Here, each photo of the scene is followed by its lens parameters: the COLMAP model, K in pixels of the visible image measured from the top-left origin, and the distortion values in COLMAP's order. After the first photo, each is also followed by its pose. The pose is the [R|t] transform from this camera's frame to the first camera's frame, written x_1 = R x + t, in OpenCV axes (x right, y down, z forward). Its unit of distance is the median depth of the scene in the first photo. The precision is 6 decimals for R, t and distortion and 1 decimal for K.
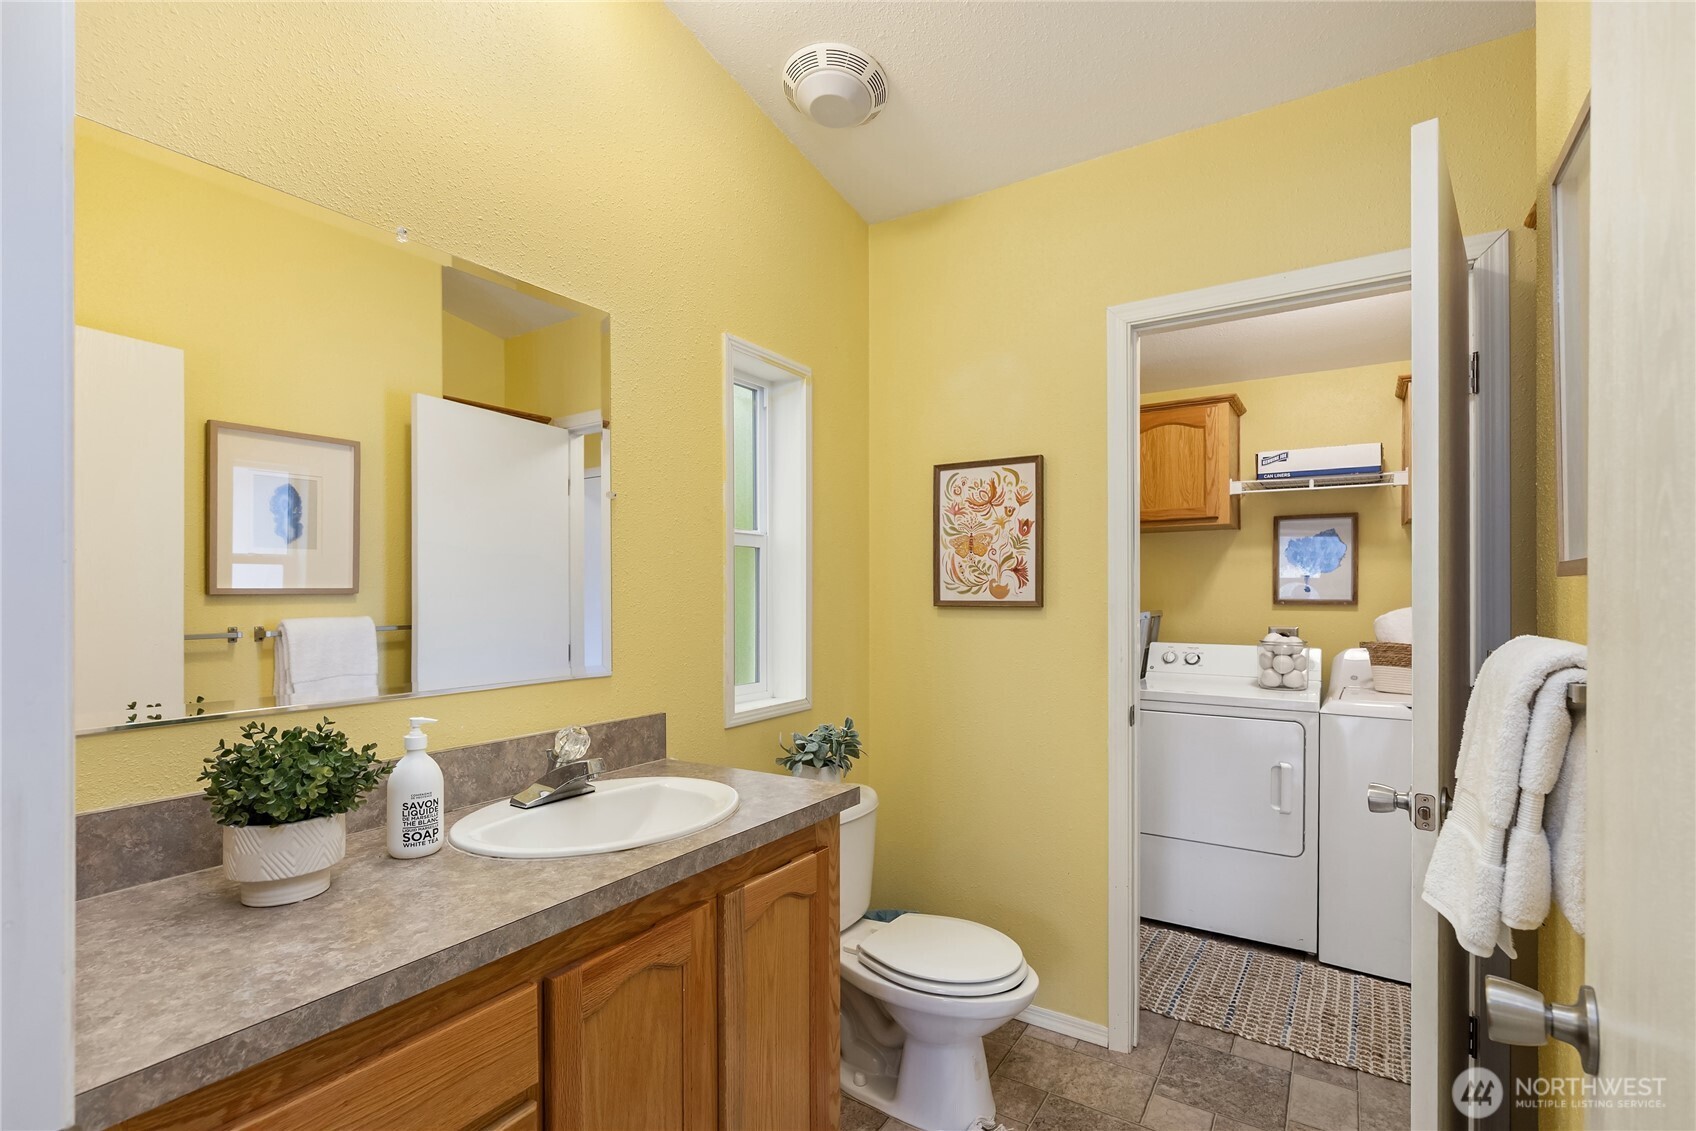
lens RADIAL K [[774.1, 0, 856.6], [0, 774.1, 599.8], [0, 0, 1]] dist [-0.002021, -0.000052]
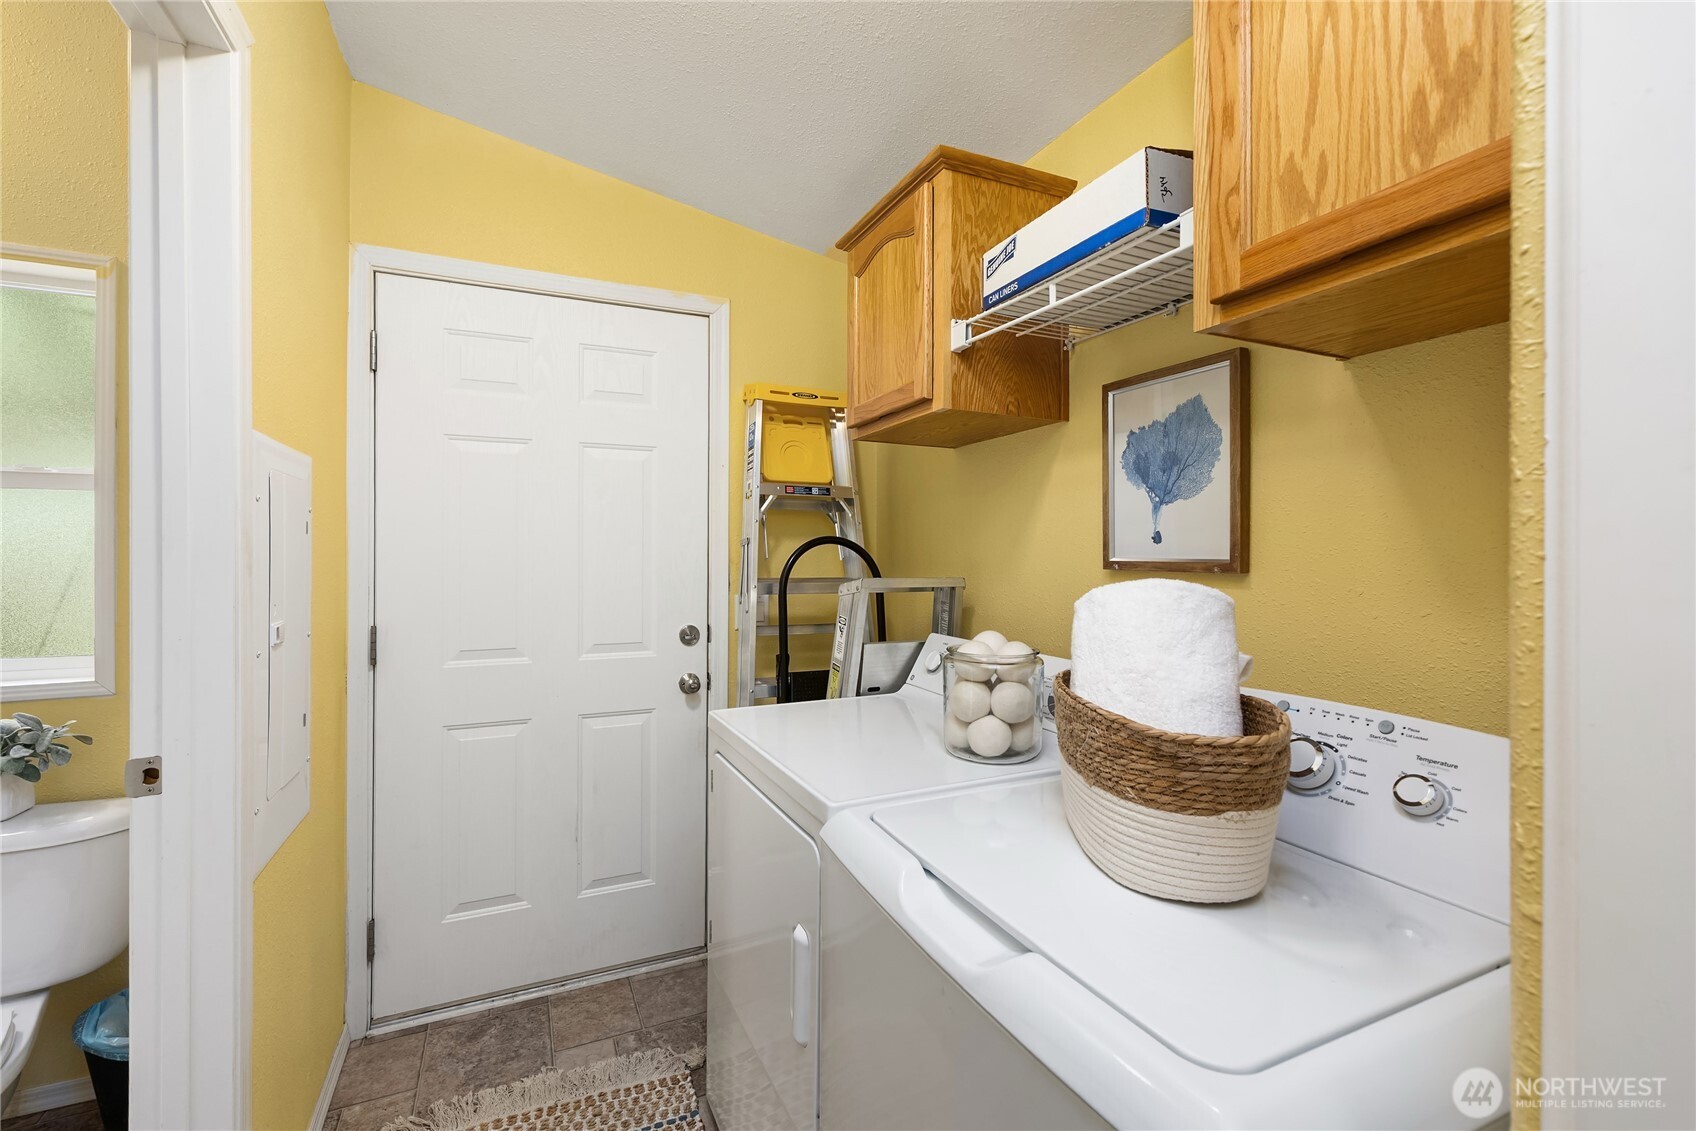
lens RADIAL K [[741.0, 0, 842.2], [0, 741.0, 557.6], [0, 0, 1]] dist [0.012022, 0.000724]
pose [[0.826595, 0.000834, -0.562797, 0.692059], [-0.002993, 0.999991, -0.002914, 0.000595], [0.562789, 0.004093, 0.826590, 0.557886]]
